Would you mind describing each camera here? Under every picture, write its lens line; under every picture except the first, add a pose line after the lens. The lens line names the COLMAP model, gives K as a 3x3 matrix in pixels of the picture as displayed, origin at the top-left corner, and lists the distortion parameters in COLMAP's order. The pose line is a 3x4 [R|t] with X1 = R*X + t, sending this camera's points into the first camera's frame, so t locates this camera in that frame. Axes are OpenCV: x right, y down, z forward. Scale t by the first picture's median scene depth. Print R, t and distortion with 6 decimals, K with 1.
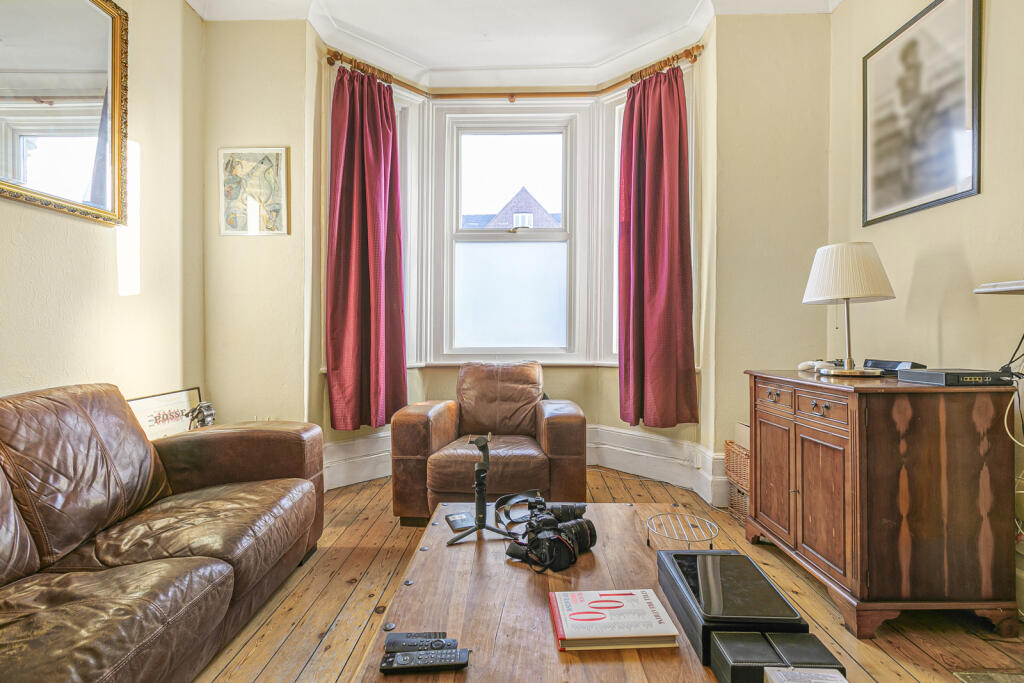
lens RADIAL K [[475.0, 0, 511.4], [0, 475.0, 337.9], [0, 0, 1]] dist [0.002924, -0.000109]
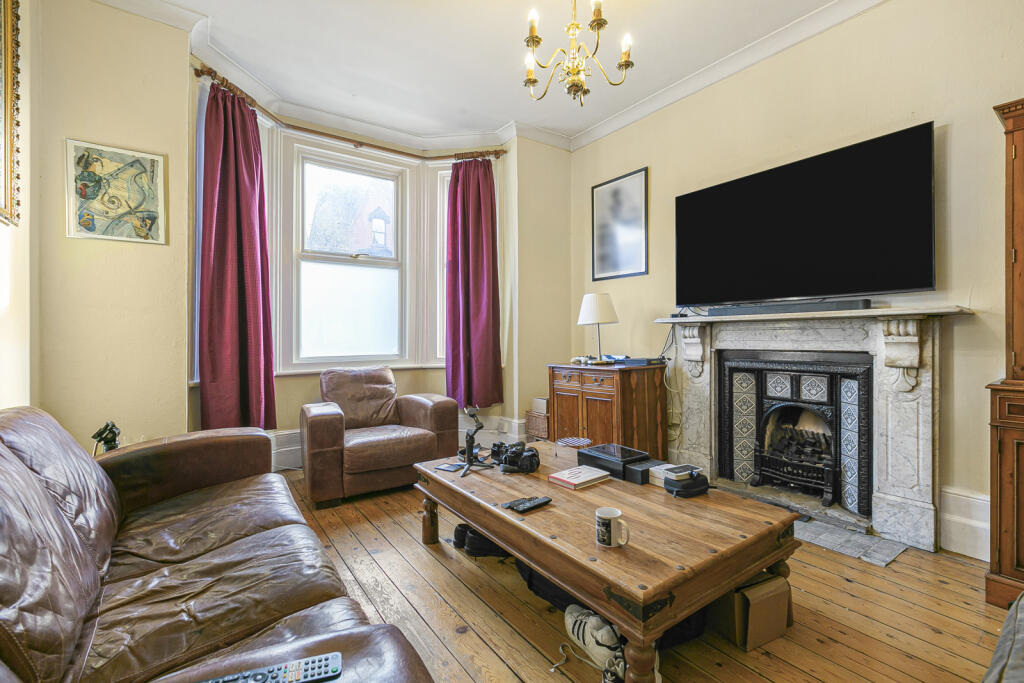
lens RADIAL K [[454.3, 0, 513.3], [0, 454.3, 338.3], [0, 0, 1]] dist [0.033817, 0.000318]
pose [[0.807133, -0.006811, 0.590330, -0.462225], [0.015510, 0.999833, -0.009670, -0.007156], [-0.590166, 0.016961, 0.807104, -0.181697]]
